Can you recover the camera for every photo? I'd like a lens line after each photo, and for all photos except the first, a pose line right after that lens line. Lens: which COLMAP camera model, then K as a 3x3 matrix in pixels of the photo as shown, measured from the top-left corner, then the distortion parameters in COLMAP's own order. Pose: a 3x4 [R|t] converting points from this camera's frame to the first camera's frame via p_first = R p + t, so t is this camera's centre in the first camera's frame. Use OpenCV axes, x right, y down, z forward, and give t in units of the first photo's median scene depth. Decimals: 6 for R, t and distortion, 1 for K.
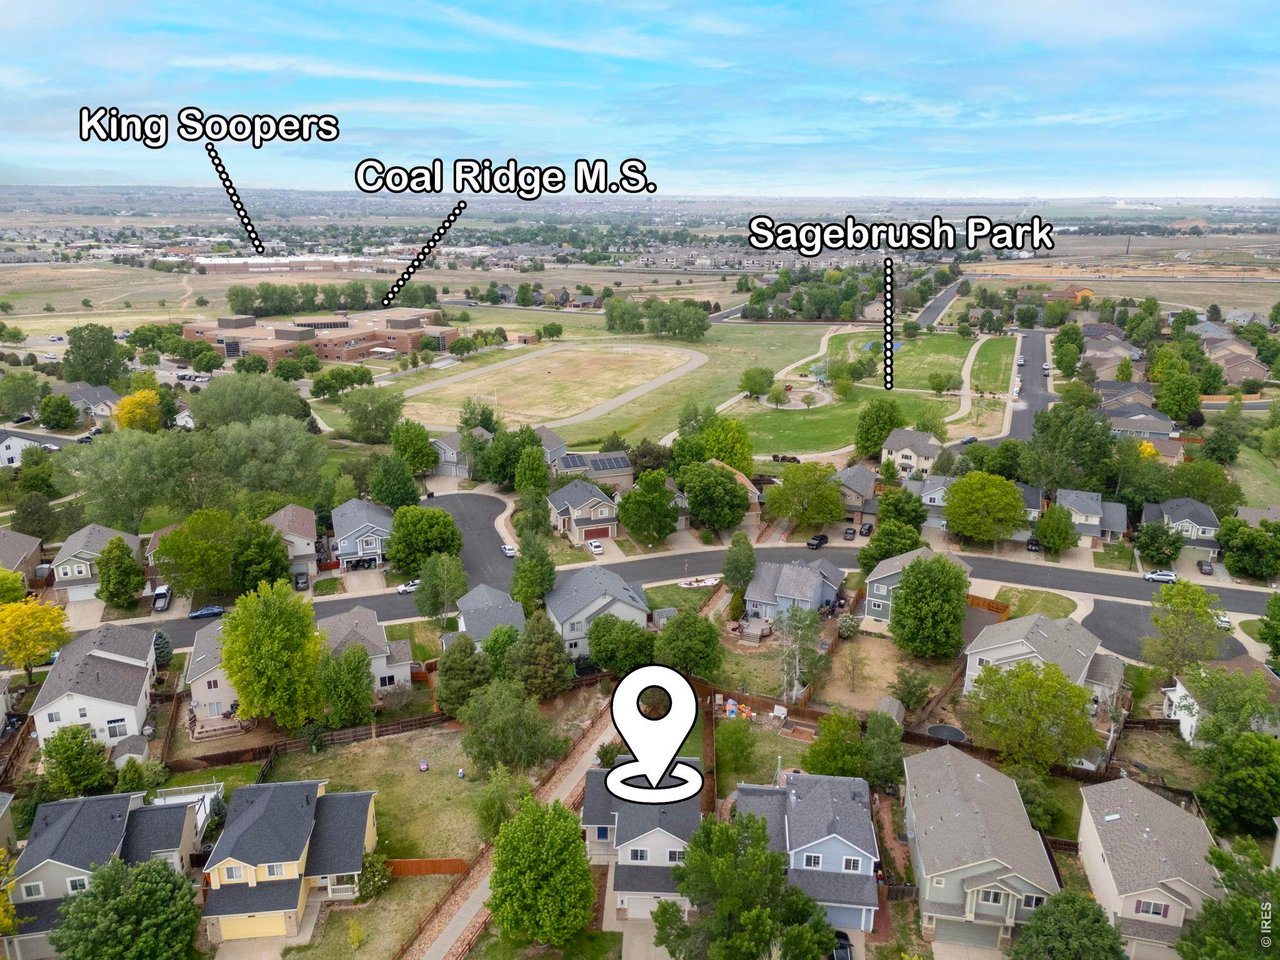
lens RADIAL K [[937.2, 0, 640.0], [0, 937.2, 480.0], [0, 0, 1]] dist [0.087440, -0.075873]
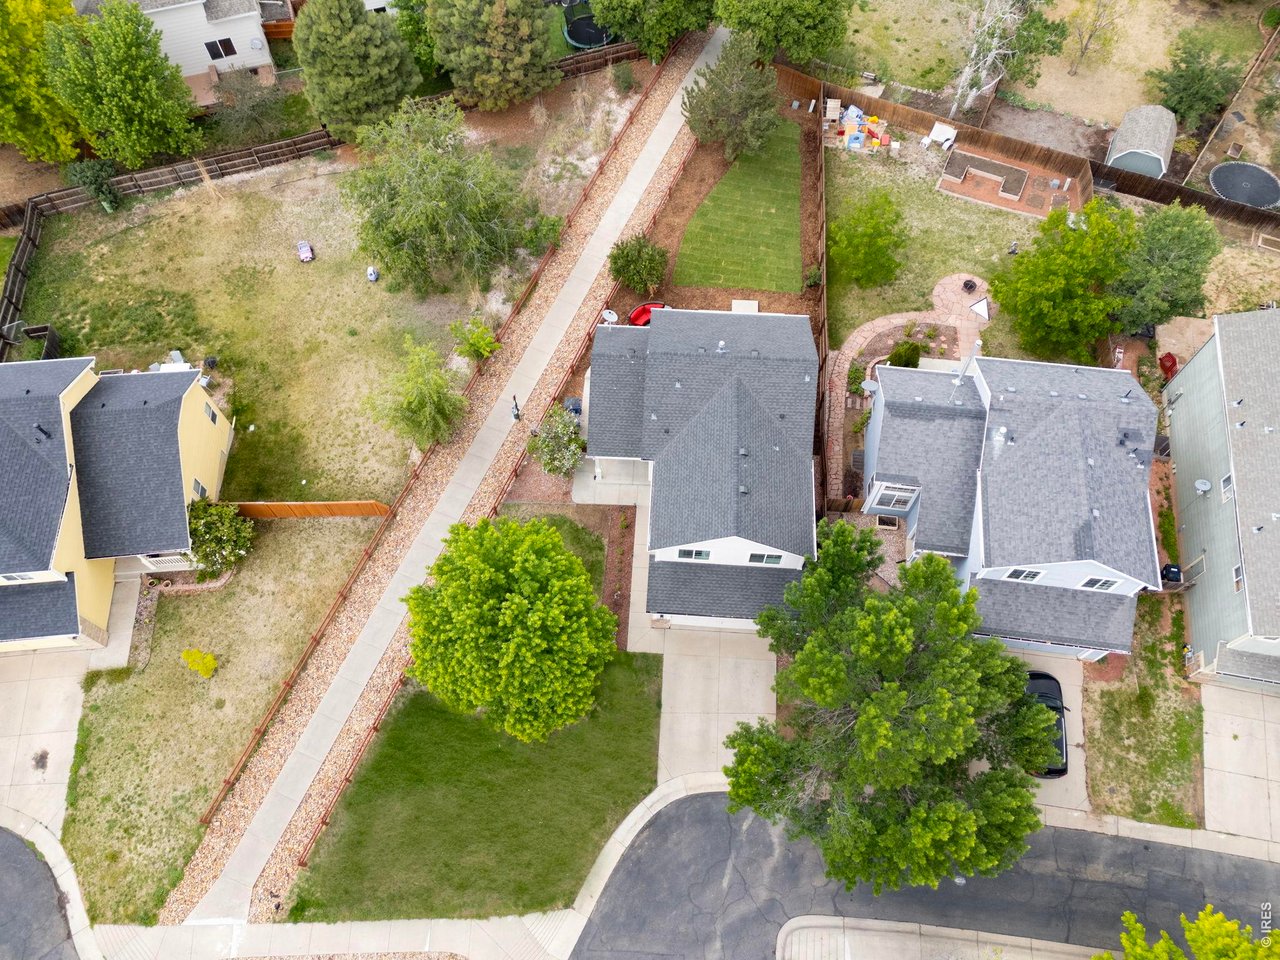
lens RADIAL K [[937.2, 0, 640.0], [0, 937.2, 480.0], [0, 0, 1]] dist [0.087440, -0.075873]
pose [[0.999877, 0.012031, -0.010084, -0.020061], [-0.001179, 0.698106, 0.715993, -0.010038], [0.015654, -0.715893, 0.698034, 0.493557]]
